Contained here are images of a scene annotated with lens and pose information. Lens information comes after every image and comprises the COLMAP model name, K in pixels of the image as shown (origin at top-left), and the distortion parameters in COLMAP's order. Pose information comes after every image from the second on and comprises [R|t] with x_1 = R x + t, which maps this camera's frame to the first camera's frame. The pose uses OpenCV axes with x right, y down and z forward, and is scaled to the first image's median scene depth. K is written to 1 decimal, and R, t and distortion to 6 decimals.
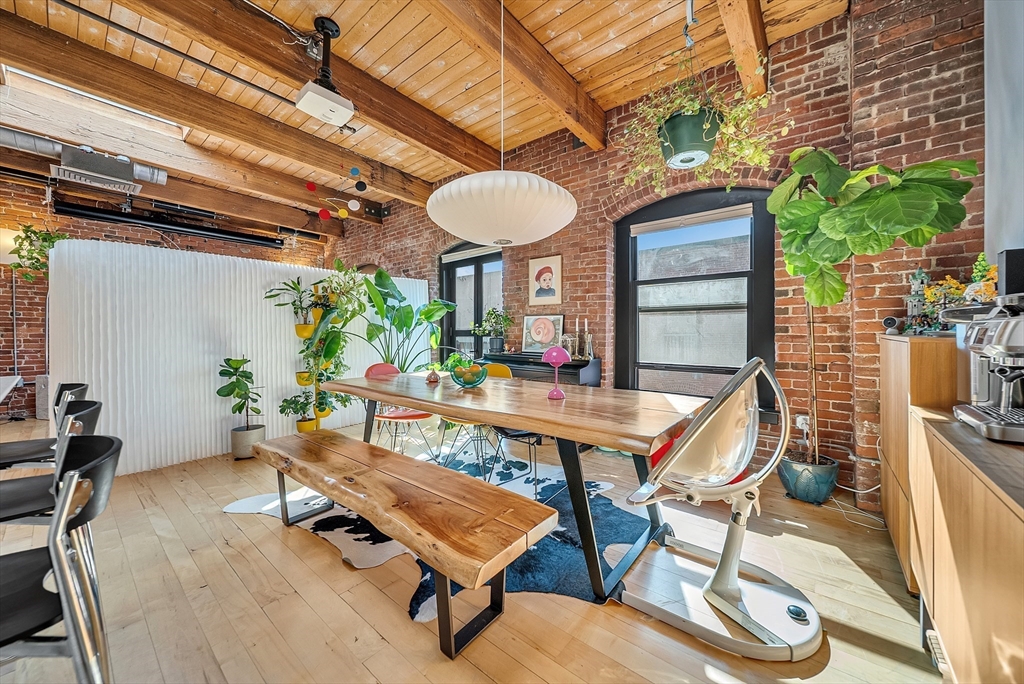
lens RADIAL K [[366.5, 0, 520.6], [0, 366.5, 337.1], [0, 0, 1]] dist [-0.000741, -0.001433]
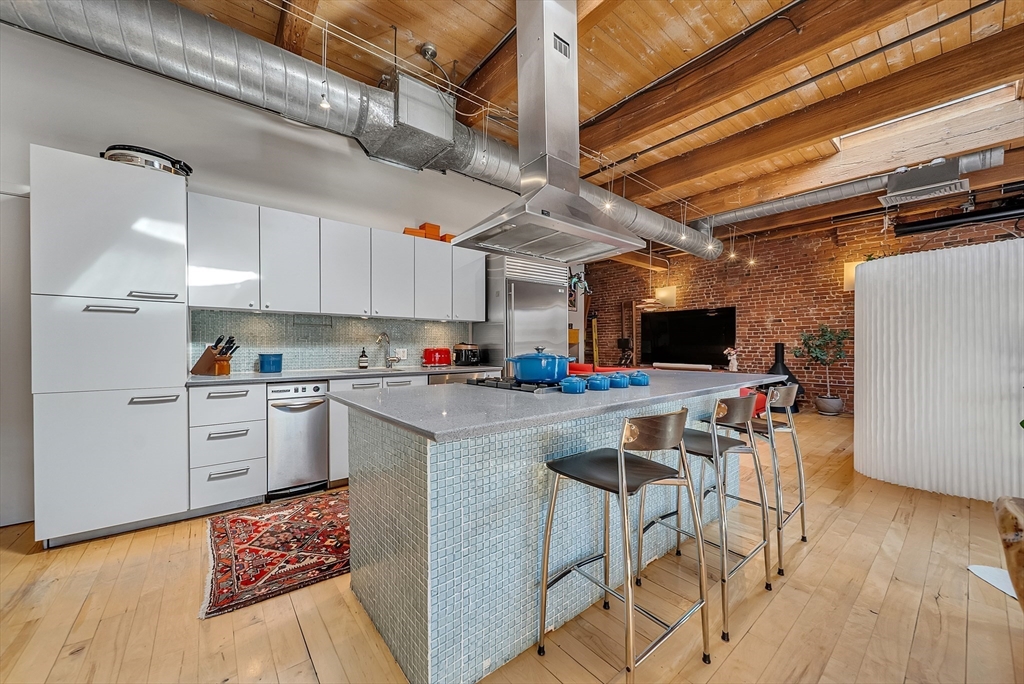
lens RADIAL K [[366.5, 0, 496.8], [0, 366.5, 350.9], [0, 0, 1]] dist [-0.000741, -0.001433]
pose [[-0.225511, 0.012078, -0.974166, 0.121305], [-0.012333, 0.999808, 0.015251, 0.005616], [0.974163, 0.015454, -0.225318, 0.126387]]
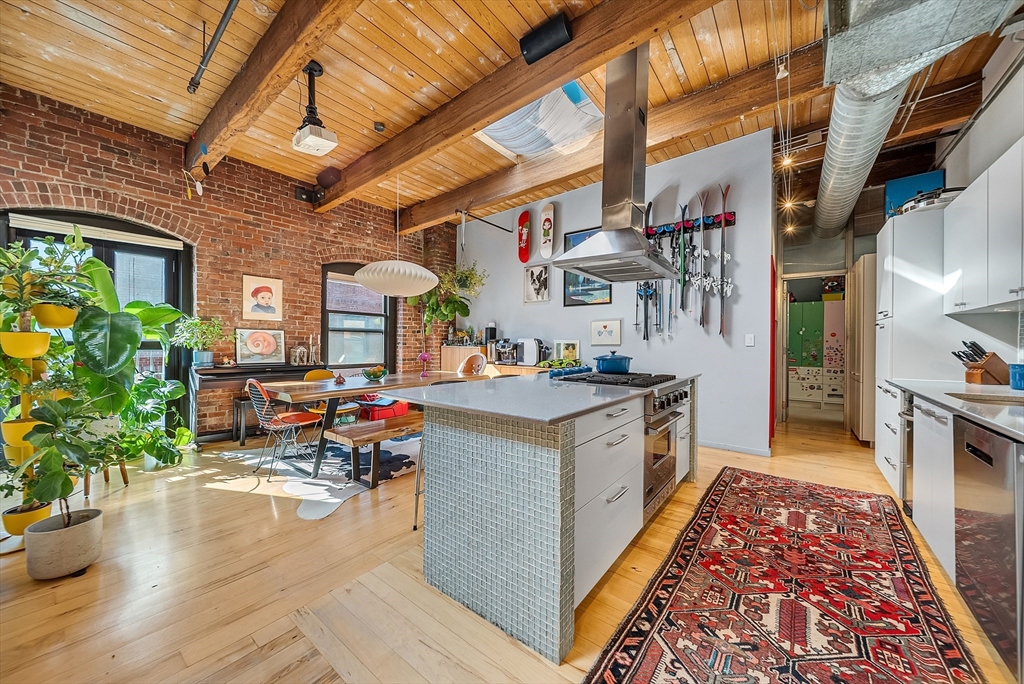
lens RADIAL K [[366.5, 0, 508.4], [0, 366.5, 343.1], [0, 0, 1]] dist [-0.000741, -0.001433]
pose [[-0.036600, 0.002066, 0.999328, -1.203457], [0.008473, 0.999963, -0.001757, -0.010866], [-0.999294, 0.008403, -0.036616, 0.332342]]
